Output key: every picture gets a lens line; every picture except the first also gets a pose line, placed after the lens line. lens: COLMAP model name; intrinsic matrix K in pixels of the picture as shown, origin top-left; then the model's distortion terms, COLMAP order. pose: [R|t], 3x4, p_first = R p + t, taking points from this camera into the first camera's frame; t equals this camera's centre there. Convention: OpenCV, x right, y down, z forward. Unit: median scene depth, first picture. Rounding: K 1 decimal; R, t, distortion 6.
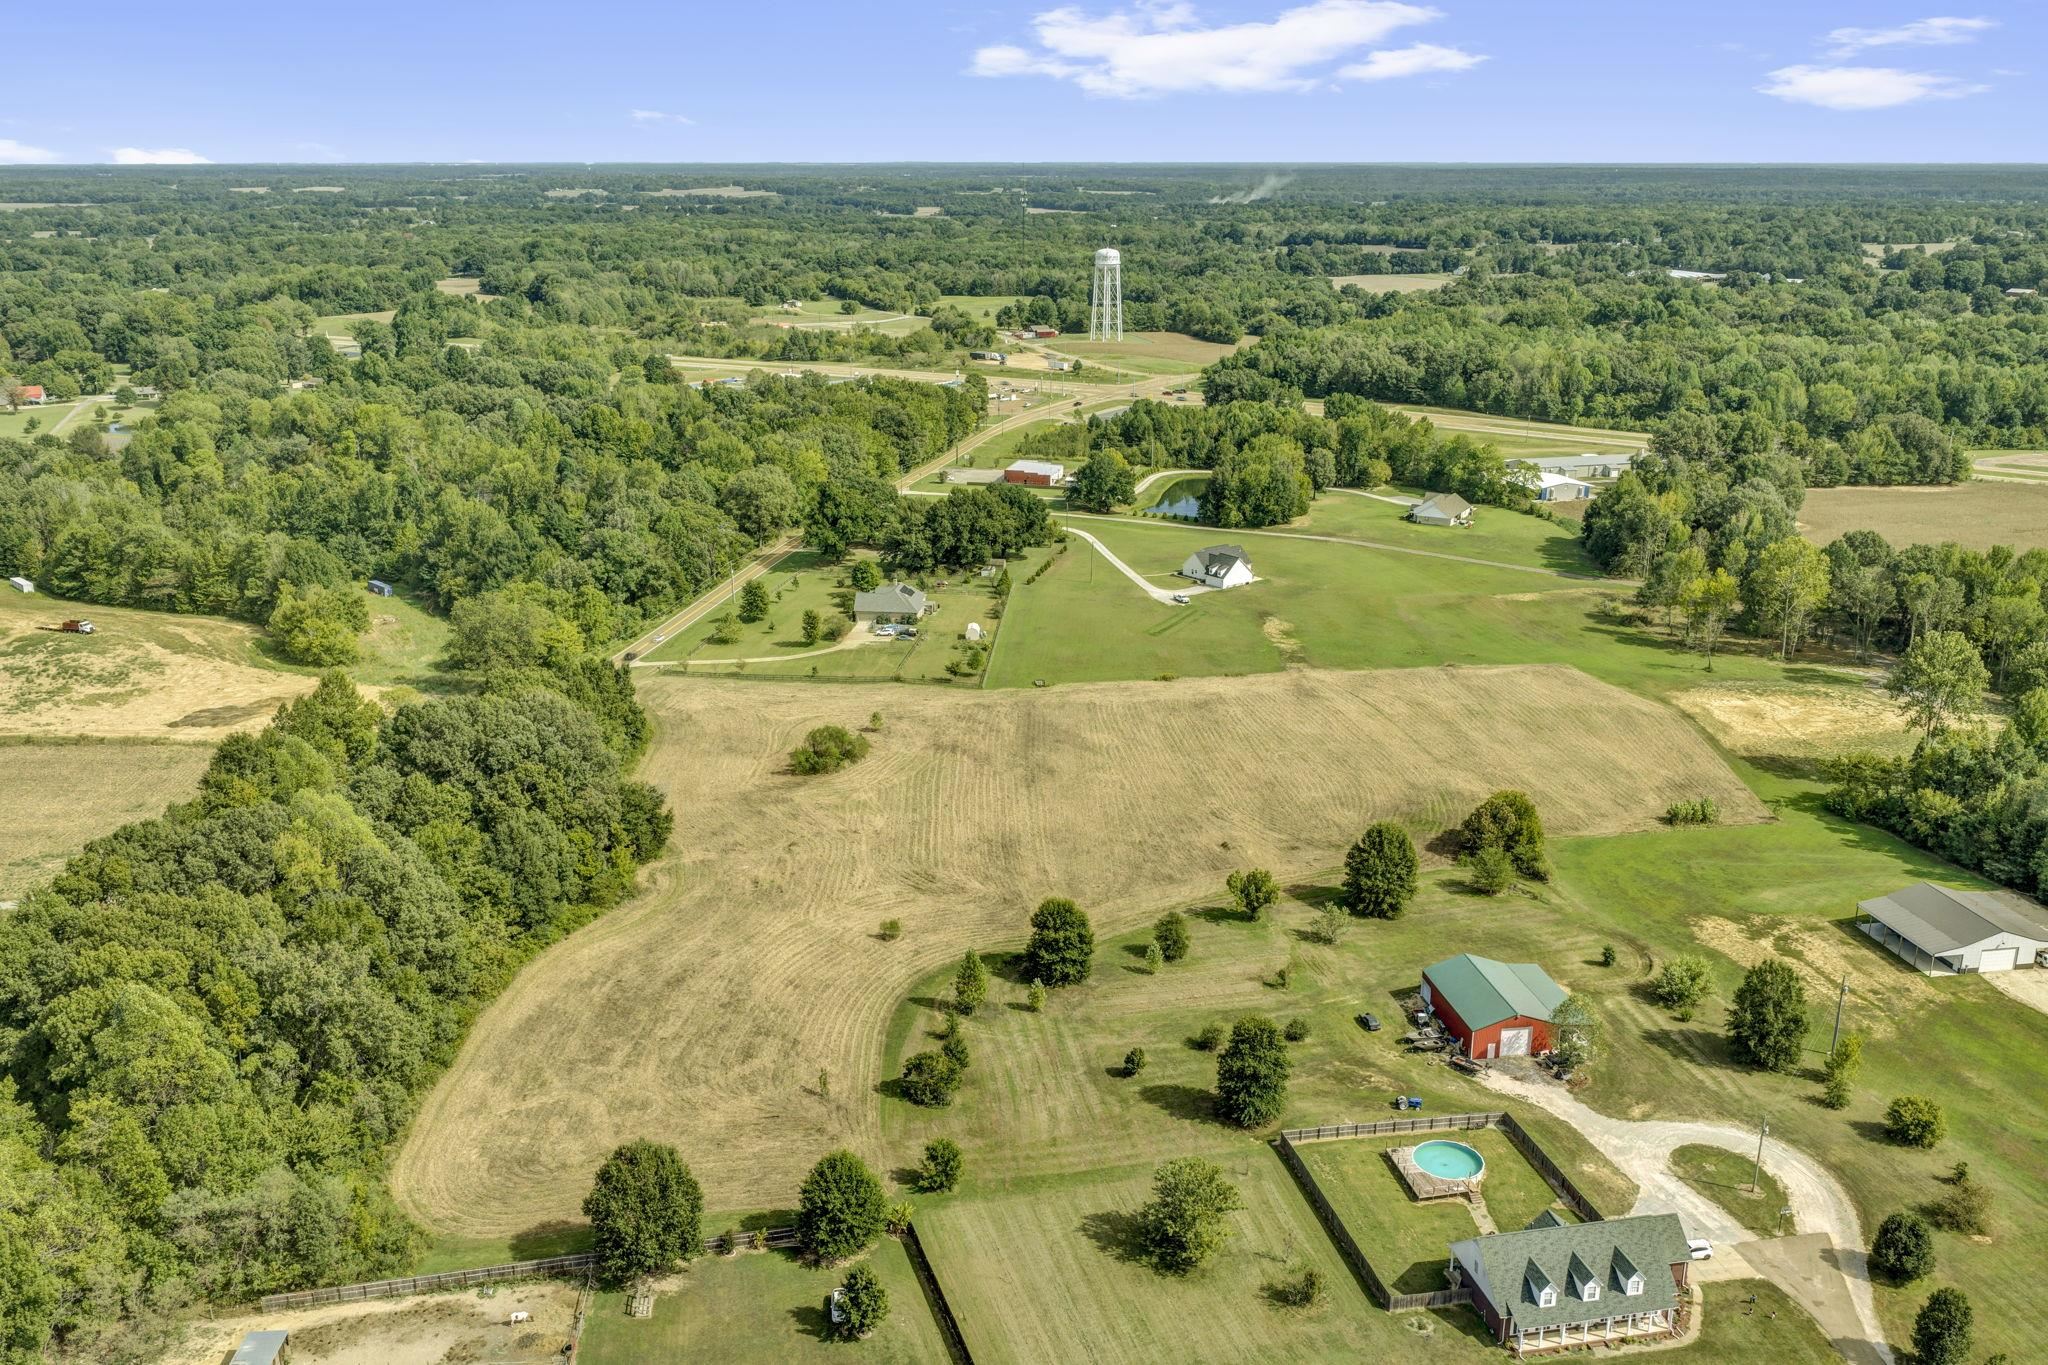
lens RADIAL K [[1729.6, 0, 1024.0], [0, 1729.6, 682.5], [0, 0, 1]] dist [0.018135, -0.033197]
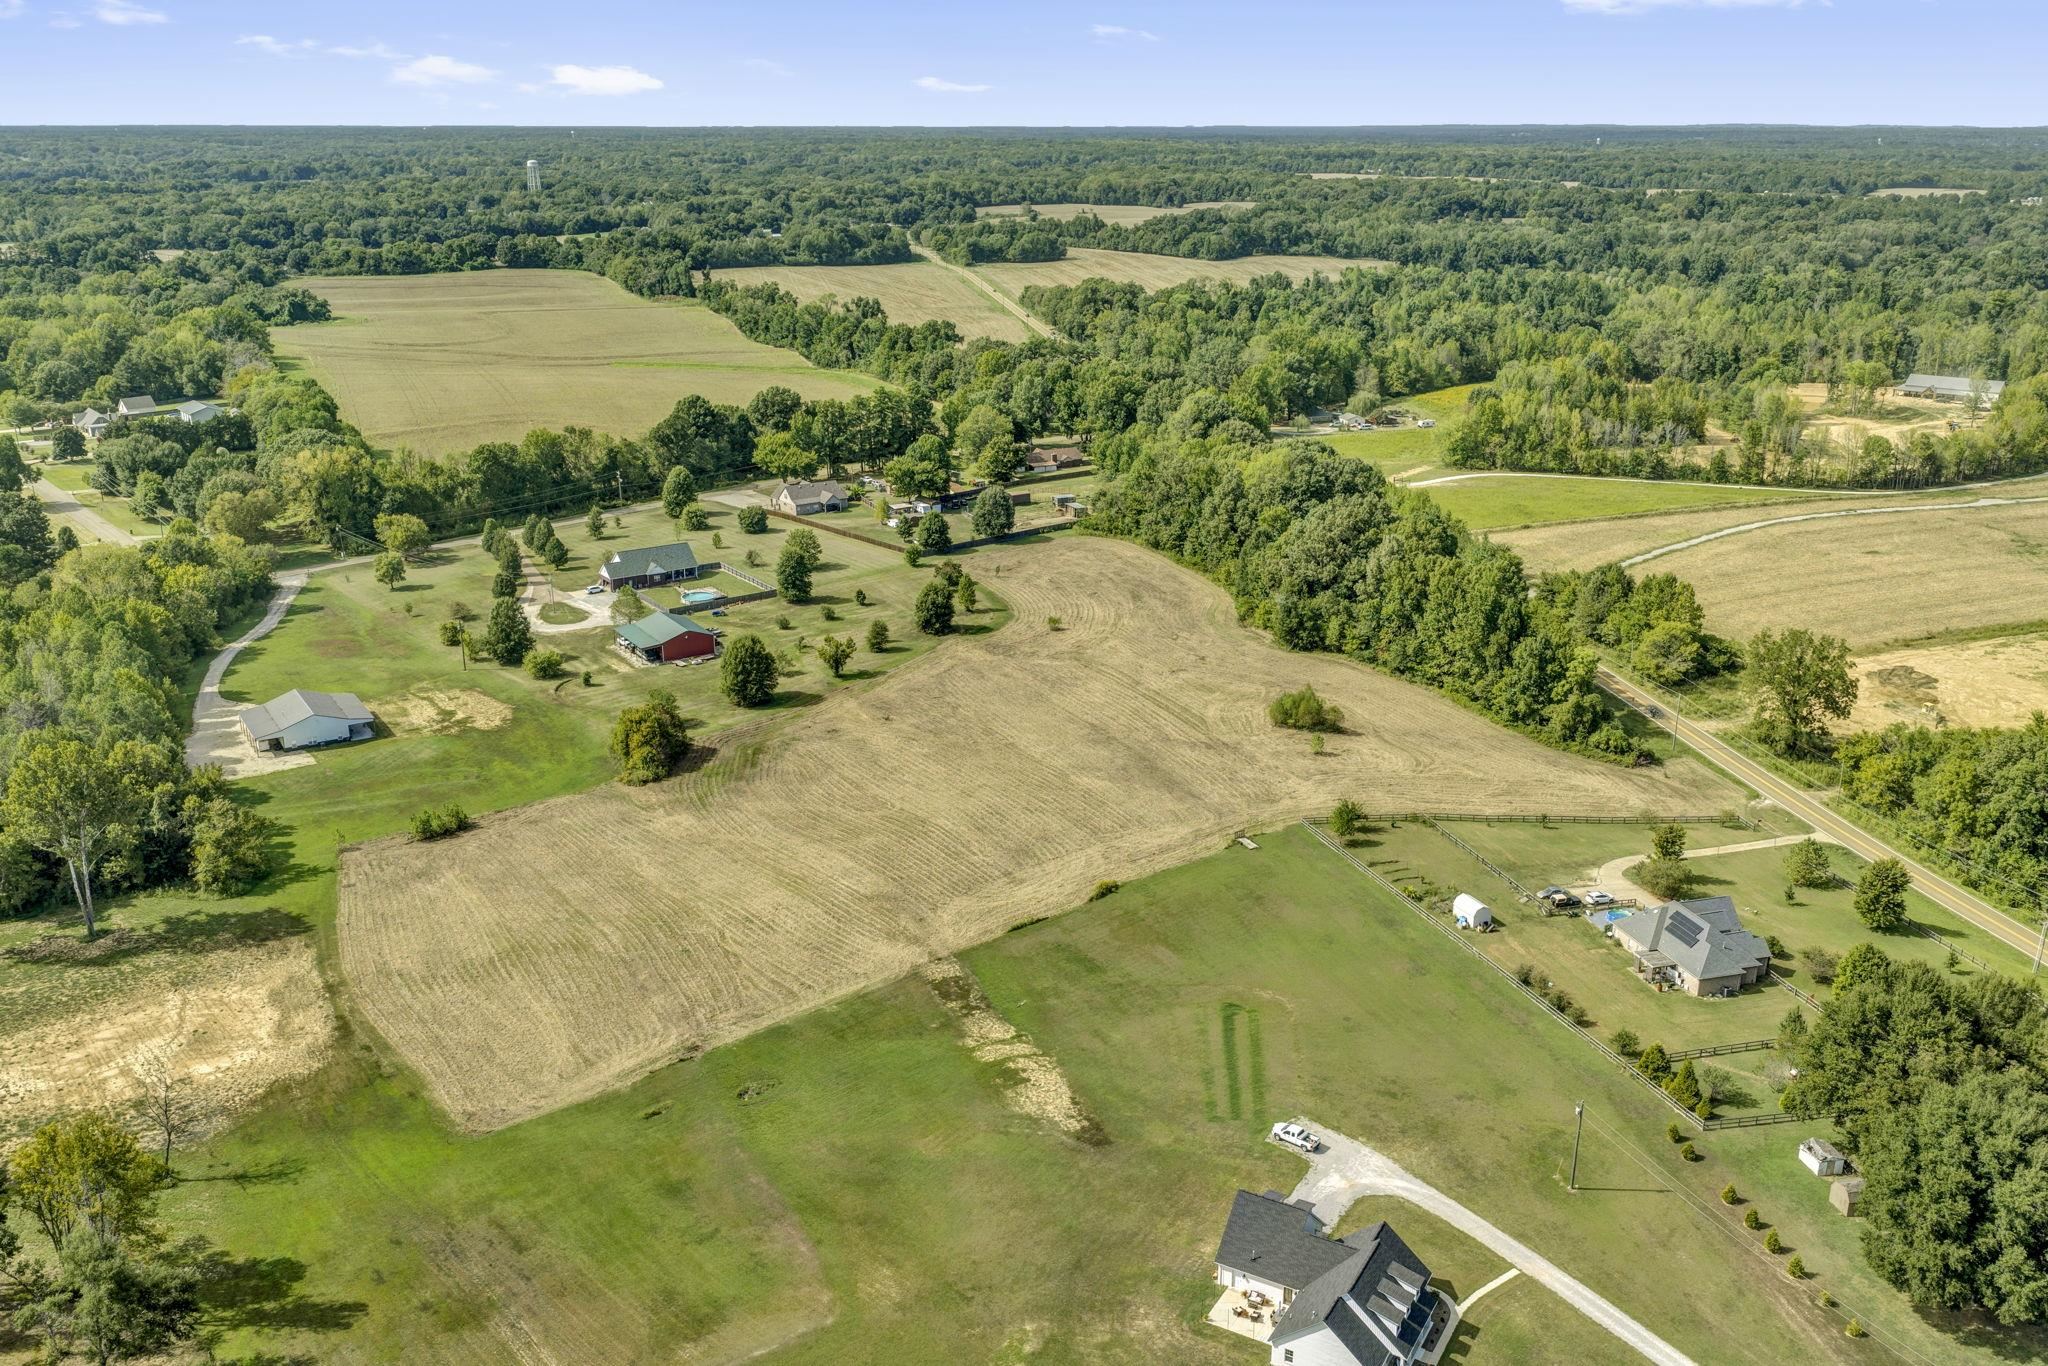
lens RADIAL K [[1729.6, 0, 1024.0], [0, 1729.6, 683.0], [0, 0, 1]] dist [0.018135, -0.033197]
pose [[-0.920081, 0.121668, -0.372355, 0.358897], [-0.114597, 0.825361, 0.552854, -0.447149], [0.374592, 0.551341, -0.745456, 1.464337]]
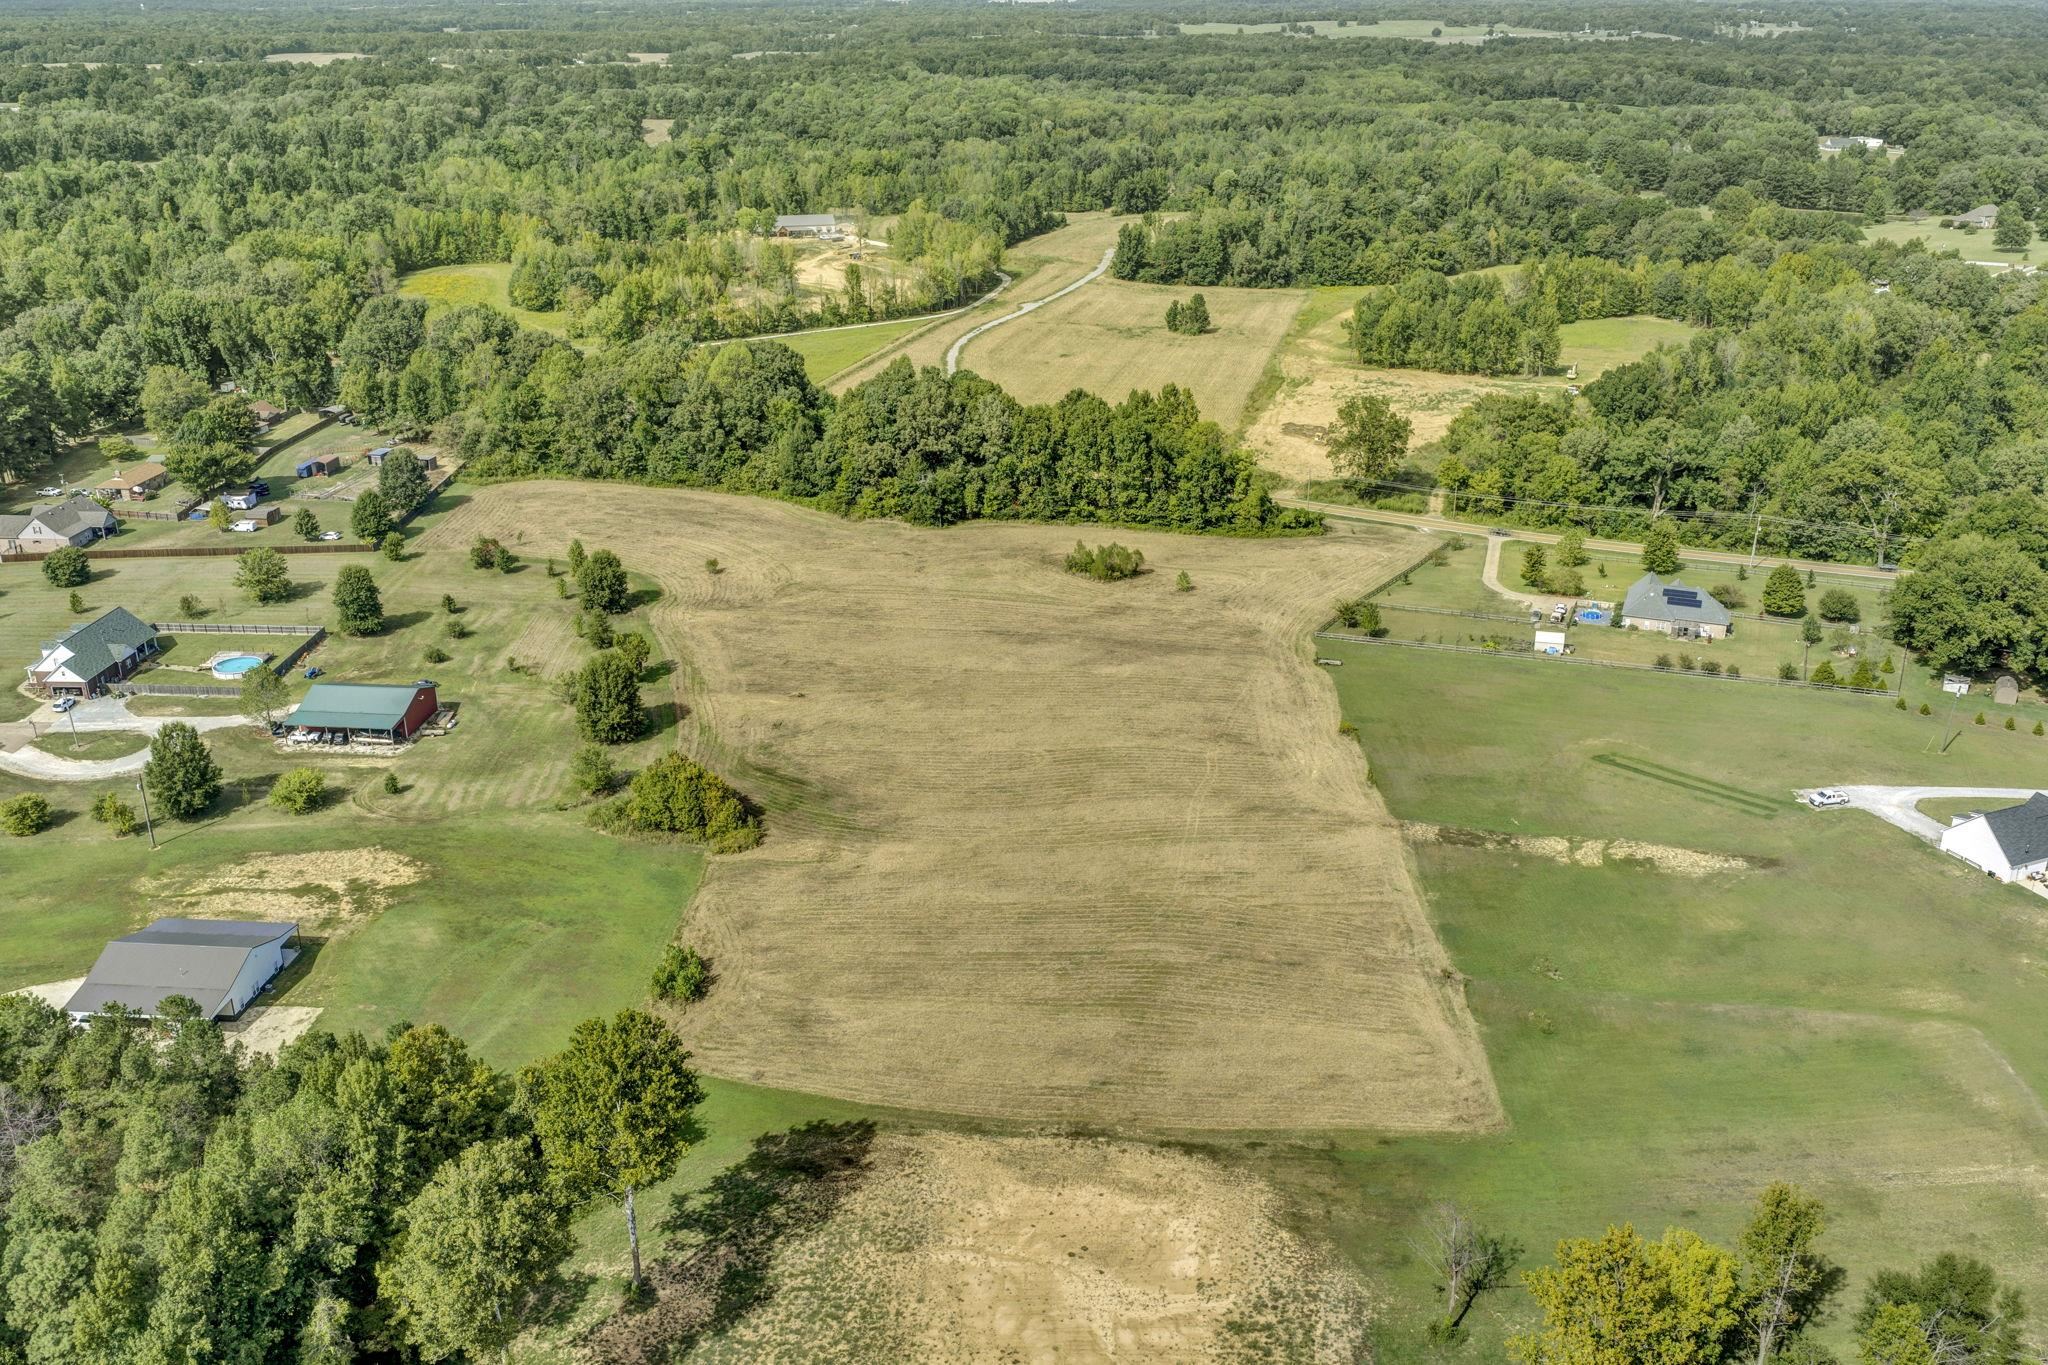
lens RADIAL K [[1748.3, 0, 1024.0], [0, 1748.3, 682.5], [0, 0, 1]] dist [0.020736, -0.048140]
pose [[-0.252590, 0.361924, -0.897335, 0.767463], [-0.279678, 0.860510, 0.425797, -0.293844], [0.926271, 0.358517, -0.116134, 0.960630]]
